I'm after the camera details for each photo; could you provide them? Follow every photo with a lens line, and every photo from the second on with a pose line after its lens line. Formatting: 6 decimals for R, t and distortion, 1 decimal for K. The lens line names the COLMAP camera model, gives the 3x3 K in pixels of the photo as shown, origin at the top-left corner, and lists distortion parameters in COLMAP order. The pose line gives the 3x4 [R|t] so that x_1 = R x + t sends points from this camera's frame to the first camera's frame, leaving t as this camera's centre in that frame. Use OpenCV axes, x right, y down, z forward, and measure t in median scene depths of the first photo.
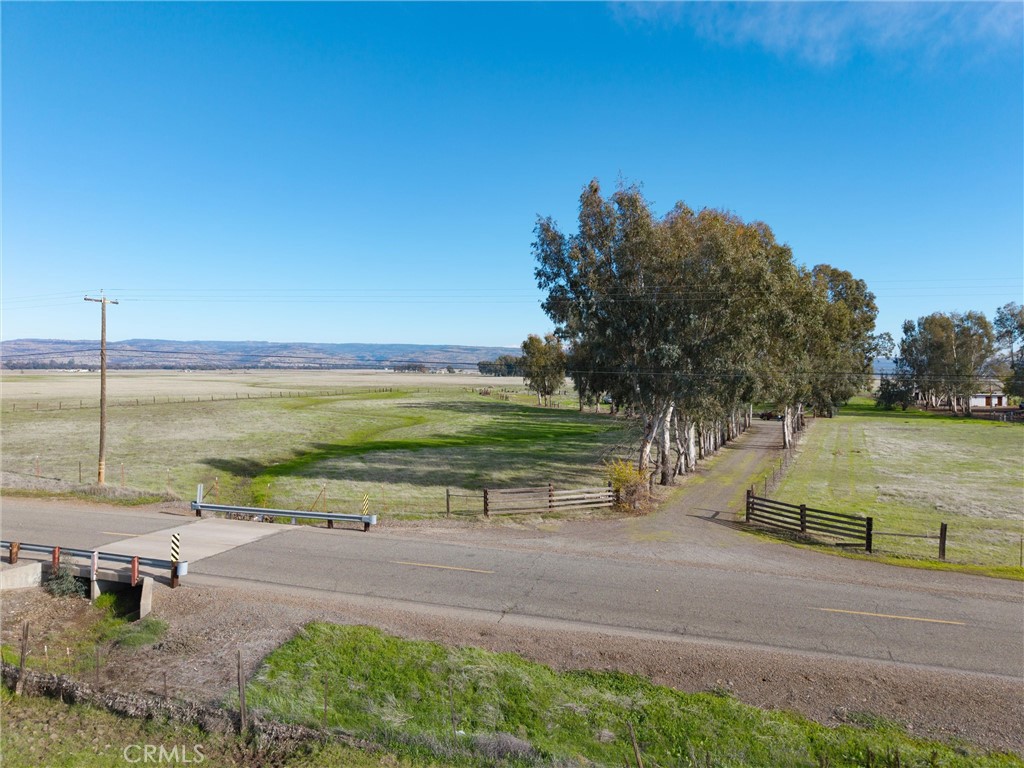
lens RADIAL K [[689.7, 0, 518.1], [0, 689.7, 401.8], [0, 0, 1]] dist [0.022928, -0.032591]
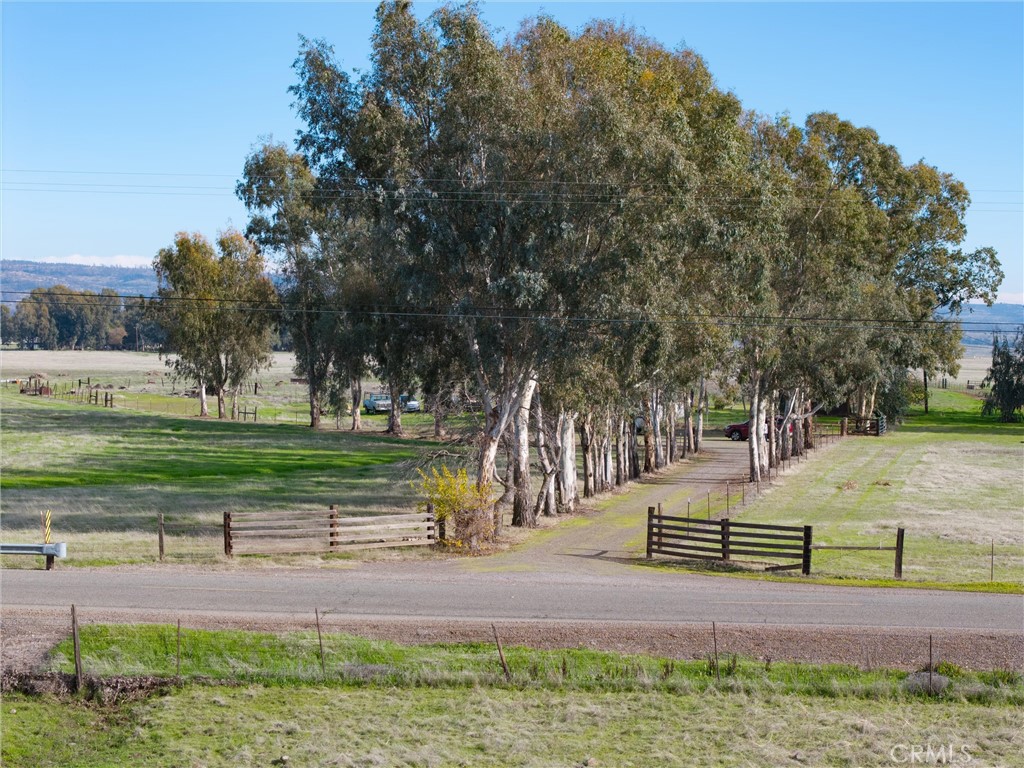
lens RADIAL K [[689.7, 0, 514.4], [0, 689.7, 382.7], [0, 0, 1]] dist [0.022928, -0.032591]
pose [[0.981383, -0.014703, 0.191498, 0.094222], [0.000832, 0.997382, 0.072312, -0.030641], [-0.192060, -0.070806, 0.978826, 0.423457]]
